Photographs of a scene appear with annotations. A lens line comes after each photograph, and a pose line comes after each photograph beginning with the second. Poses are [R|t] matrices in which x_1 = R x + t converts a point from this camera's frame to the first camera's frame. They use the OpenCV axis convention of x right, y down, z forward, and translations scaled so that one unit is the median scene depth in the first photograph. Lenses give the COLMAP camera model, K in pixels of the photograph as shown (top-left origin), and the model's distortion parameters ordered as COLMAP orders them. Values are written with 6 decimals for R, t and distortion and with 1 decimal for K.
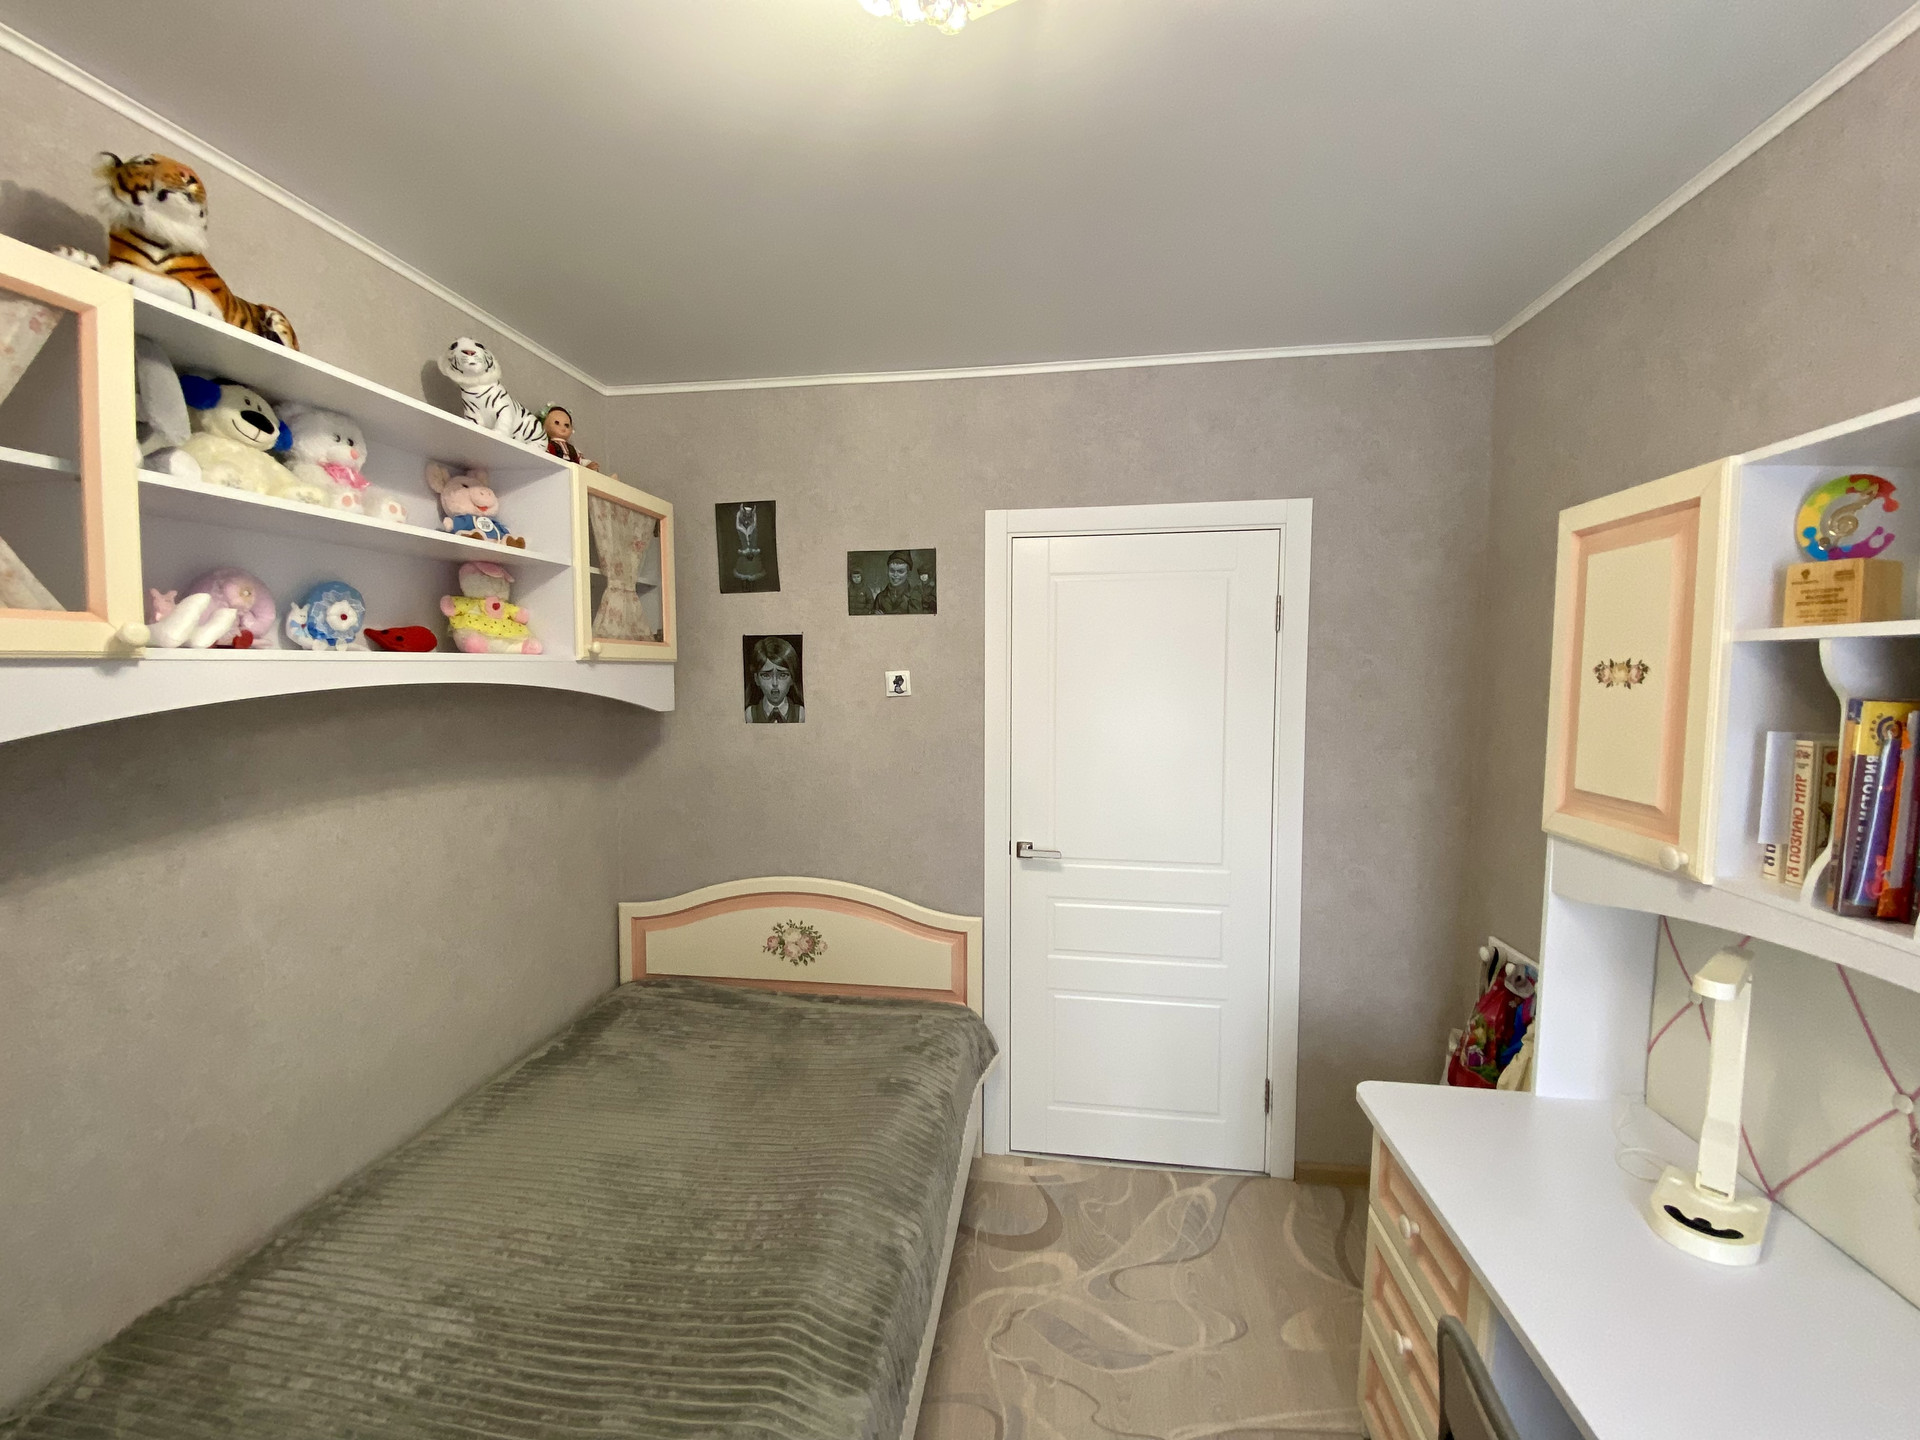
lens RADIAL K [[777.7, 0, 956.0], [0, 777.7, 725.8], [0, 0, 1]] dist [0.024913, -0.021696]
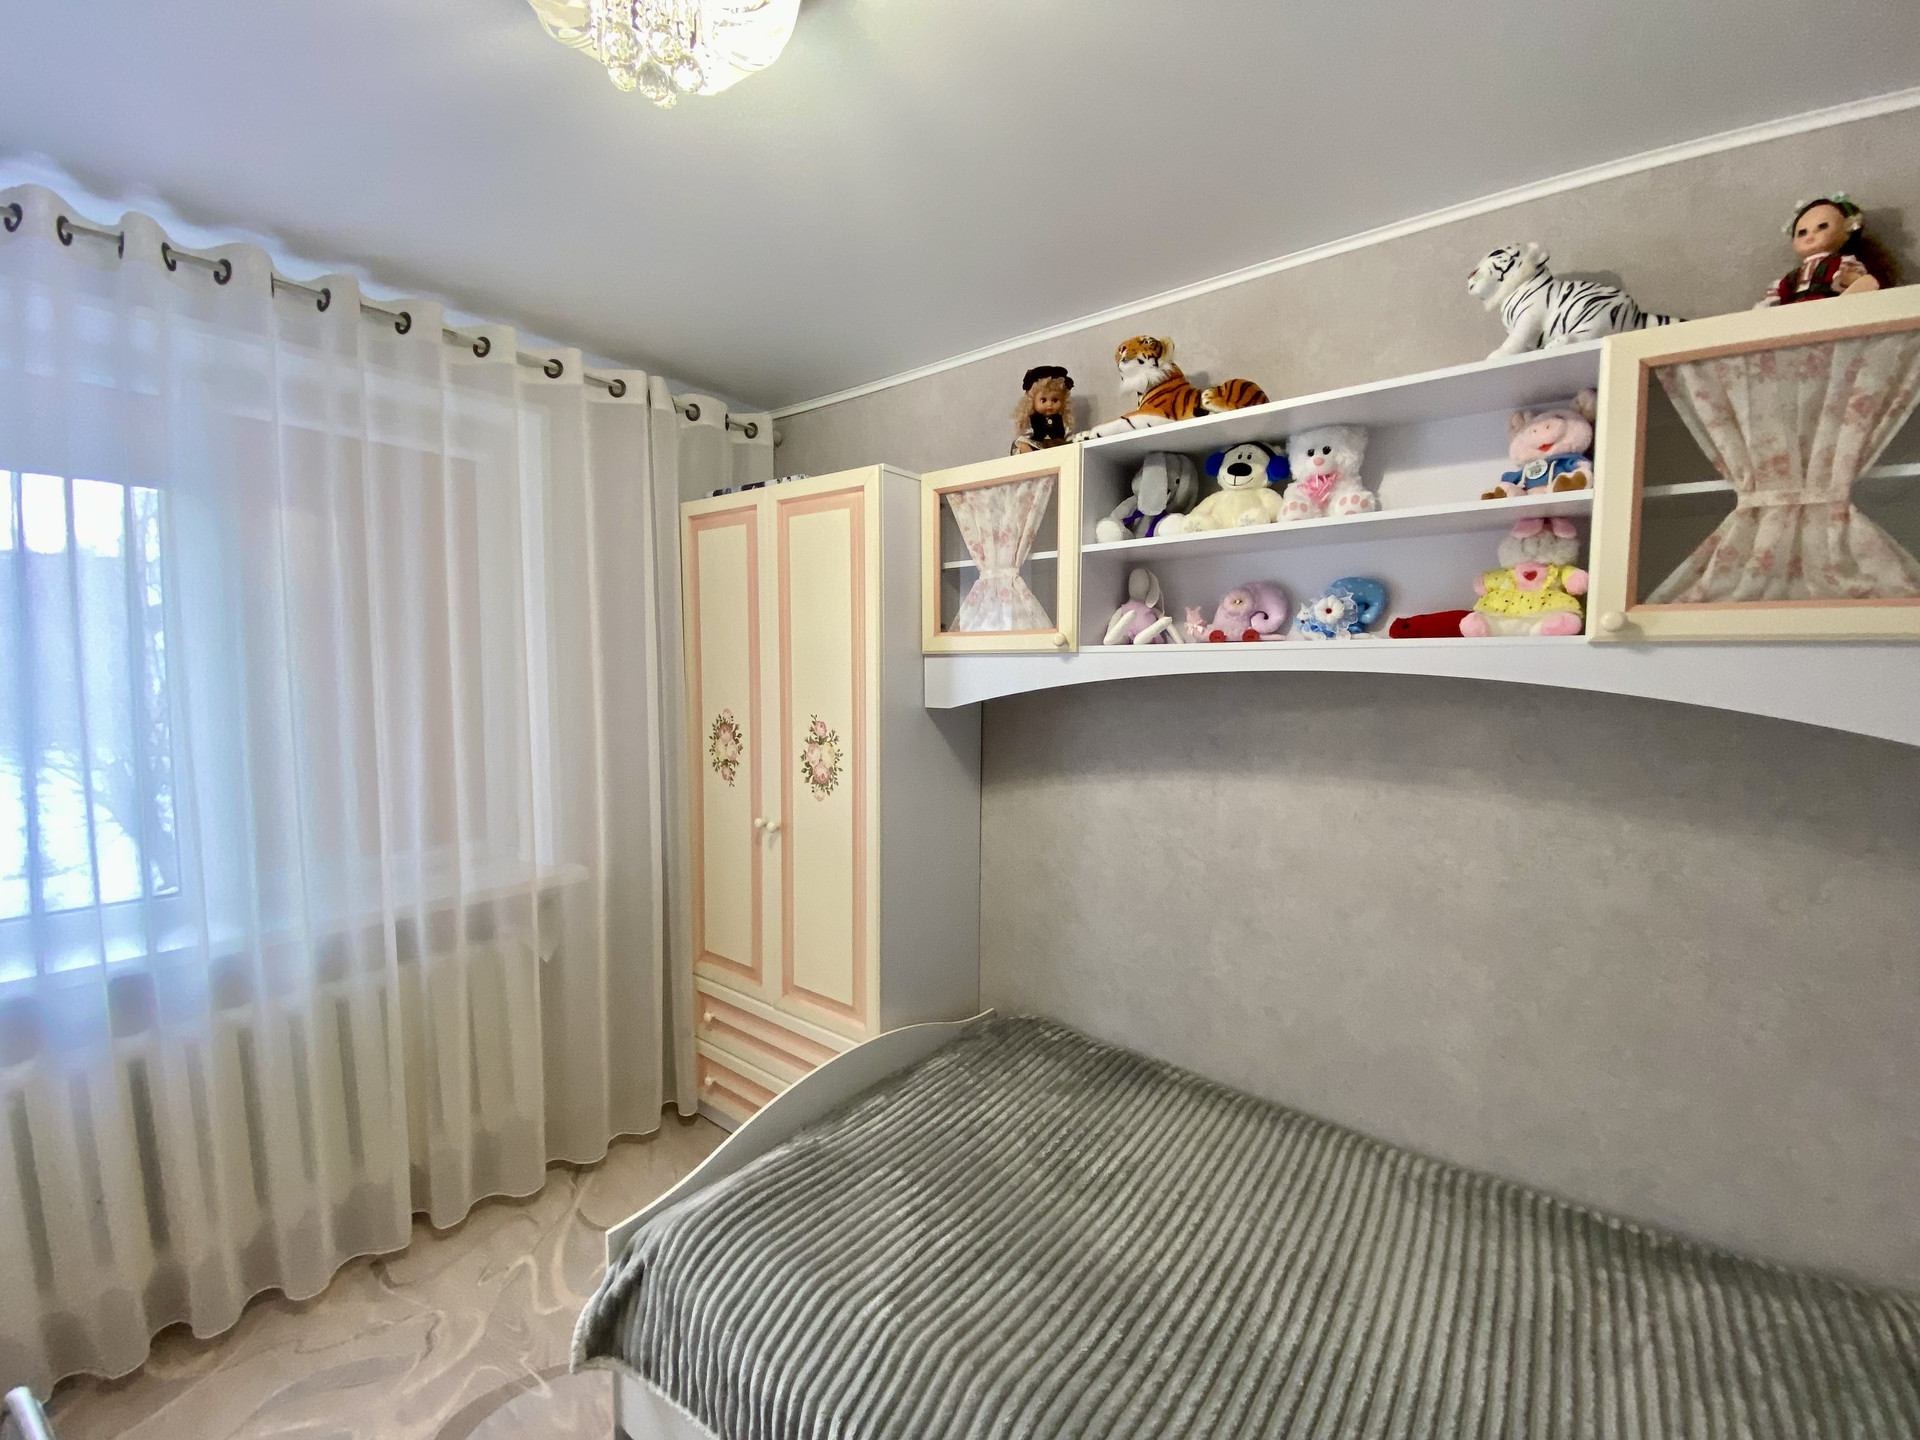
lens RADIAL K [[777.7, 0, 960.1], [0, 777.7, 714.5], [0, 0, 1]] dist [0.024913, -0.021696]
pose [[-0.494490, 0.050844, -0.867695, 0.369730], [-0.069914, 0.992726, 0.098013, -0.056156], [0.866367, 0.109130, -0.487339, 0.937656]]
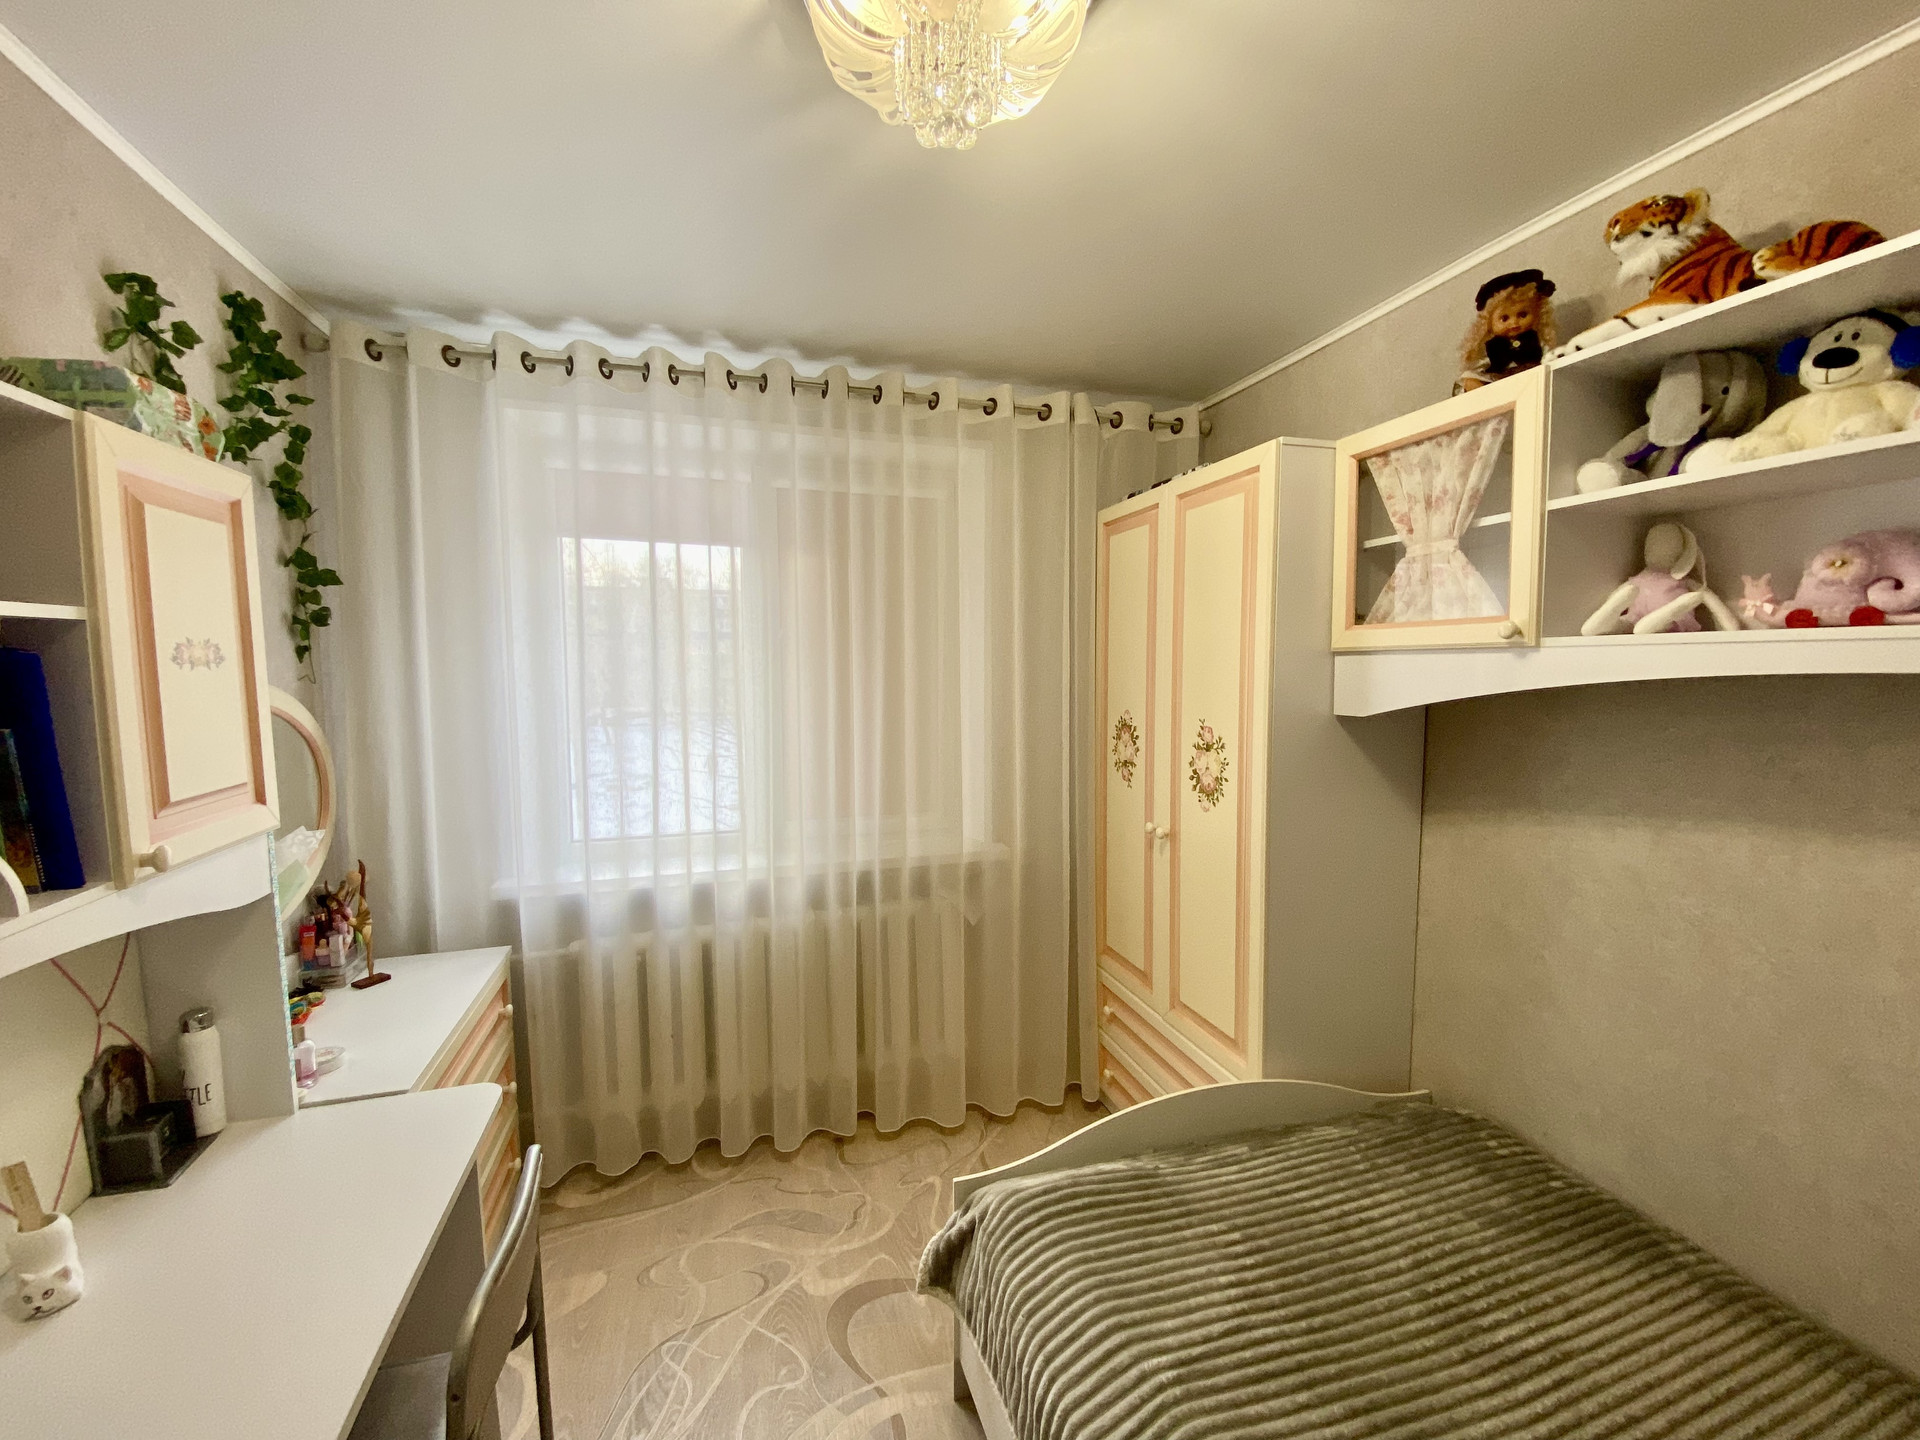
lens RADIAL K [[777.7, 0, 937.9], [0, 777.7, 714.9], [0, 0, 1]] dist [0.024913, -0.021696]
pose [[-0.906749, 0.030279, -0.420583, 0.258031], [-0.027315, 0.991106, 0.130242, -0.064988], [0.420786, 0.129585, -0.897857, 1.012636]]
